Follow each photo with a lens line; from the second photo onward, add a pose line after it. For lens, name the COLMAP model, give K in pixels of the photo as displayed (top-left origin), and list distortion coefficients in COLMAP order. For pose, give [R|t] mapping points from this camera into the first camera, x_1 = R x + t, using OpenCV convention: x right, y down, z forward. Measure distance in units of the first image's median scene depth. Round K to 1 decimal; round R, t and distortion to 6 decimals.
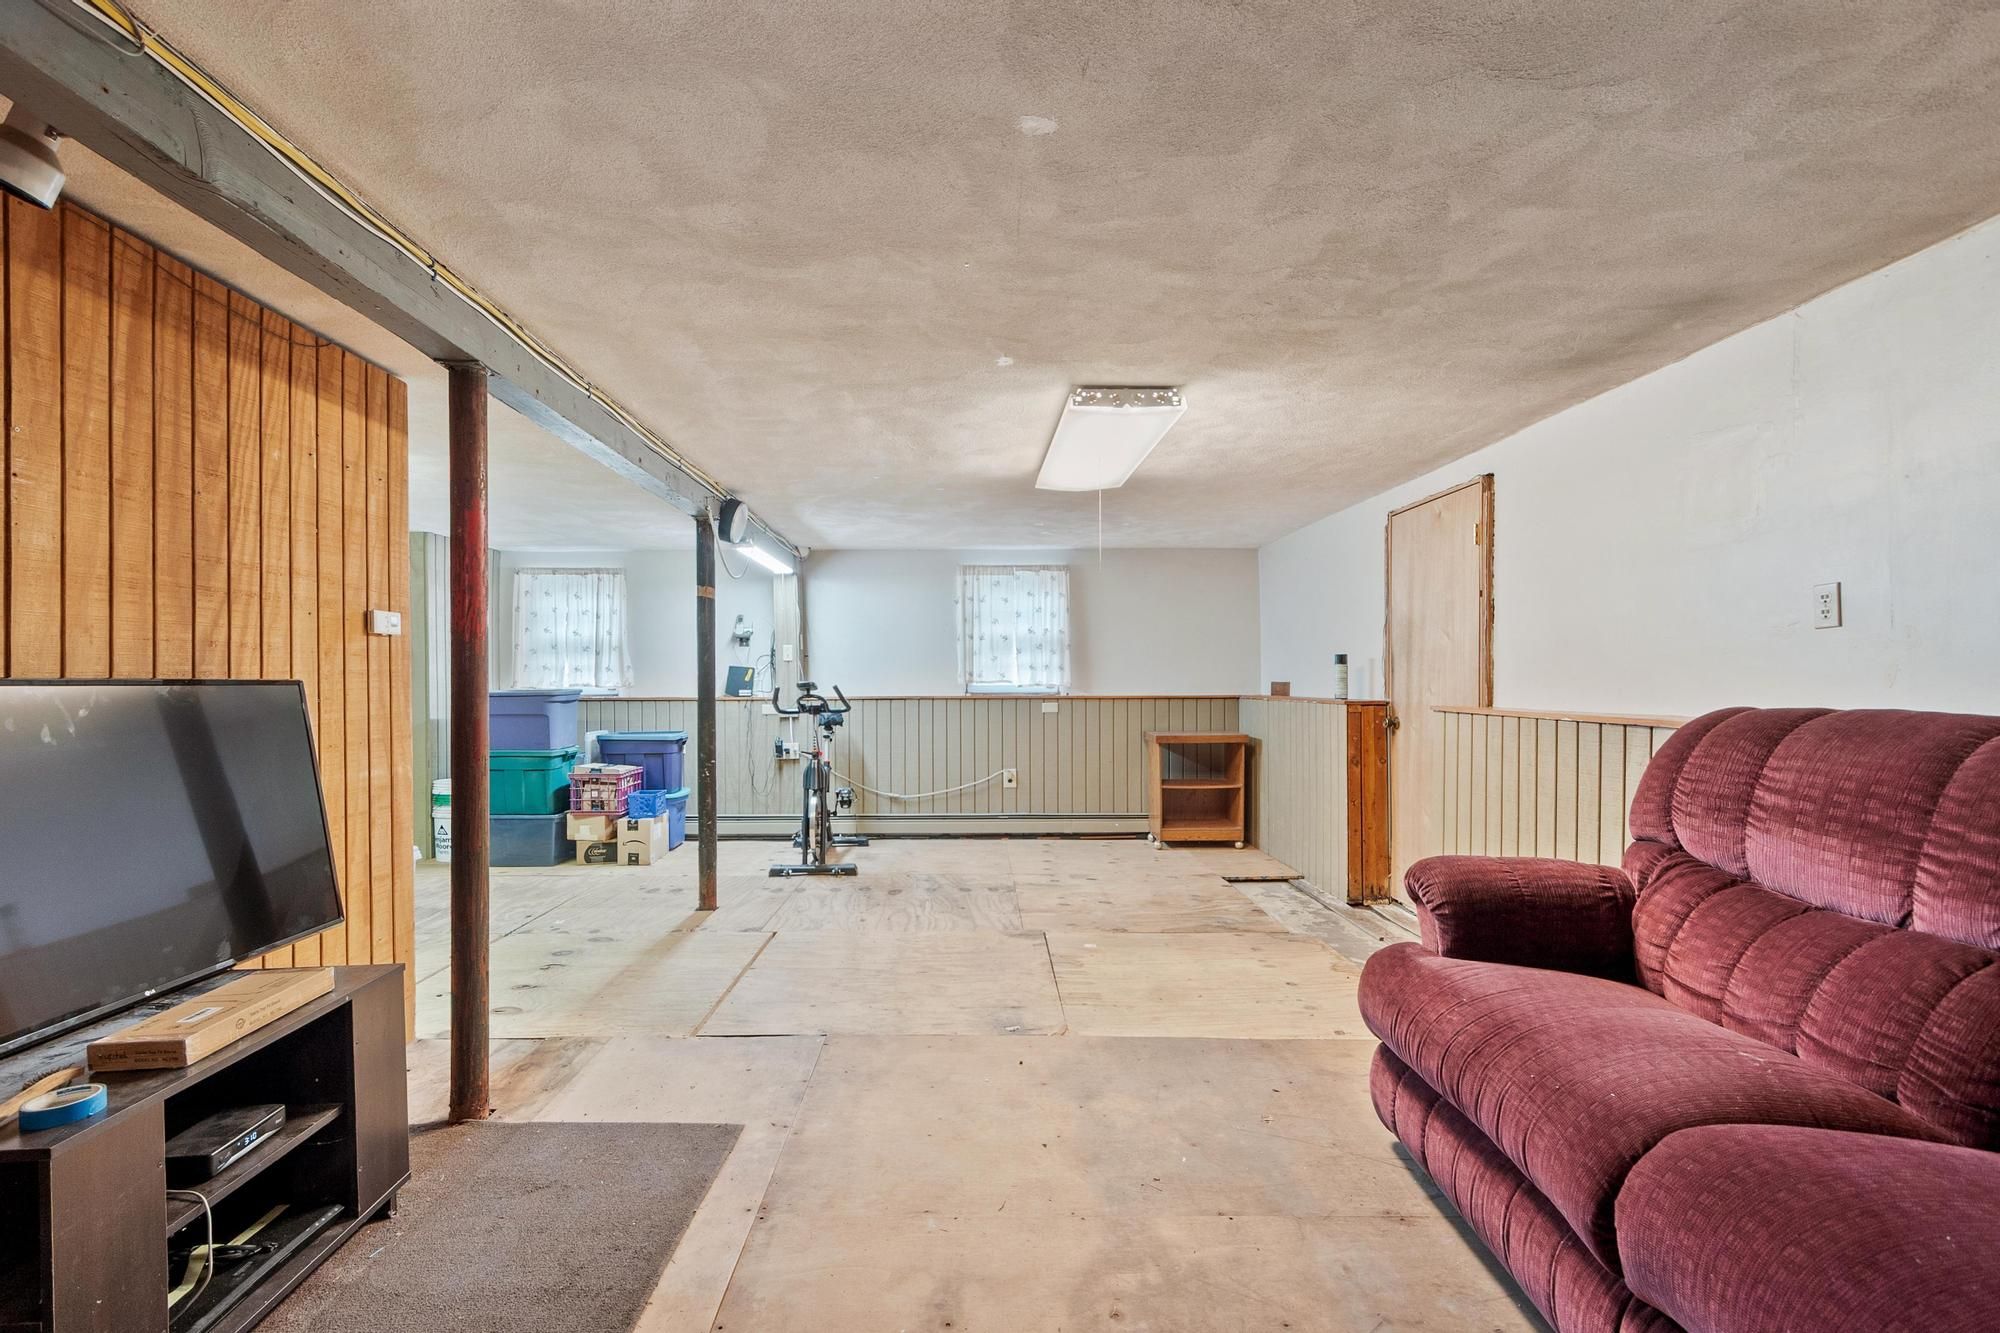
lens RADIAL K [[885.6, 0, 967.6], [0, 885.6, 686.9], [0, 0, 1]] dist [0.000602, 0.000181]
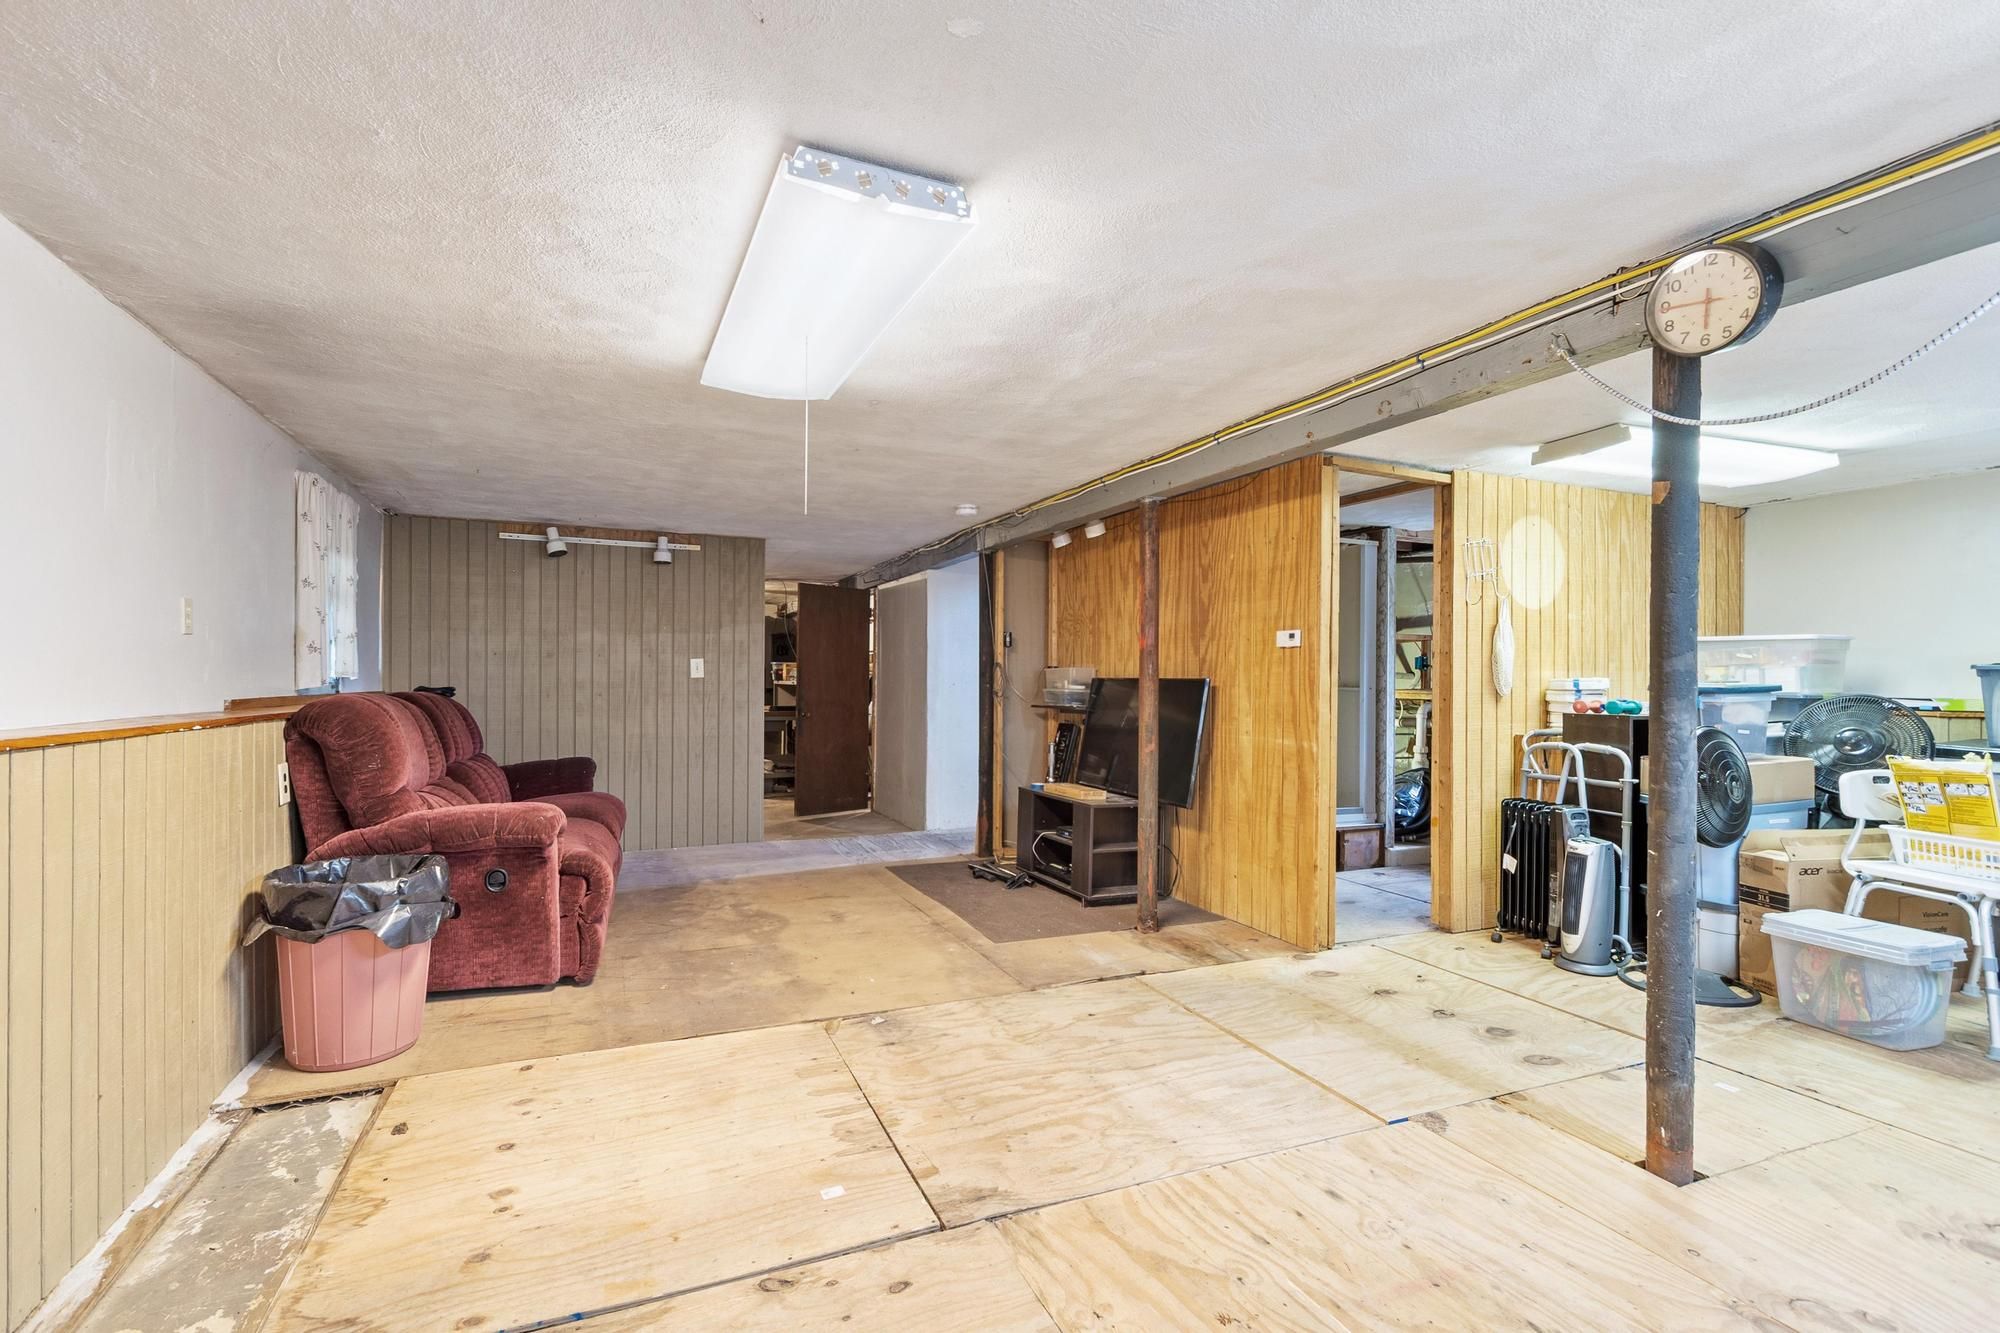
lens RADIAL K [[885.6, 0, 967.6], [0, 885.6, 686.9], [0, 0, 1]] dist [0.000602, 0.000181]
pose [[-0.923120, 0.000943, -0.384512, 0.347410], [-0.004561, 0.999900, 0.013402, -0.012092], [0.384486, 0.014125, -0.923023, 1.976059]]
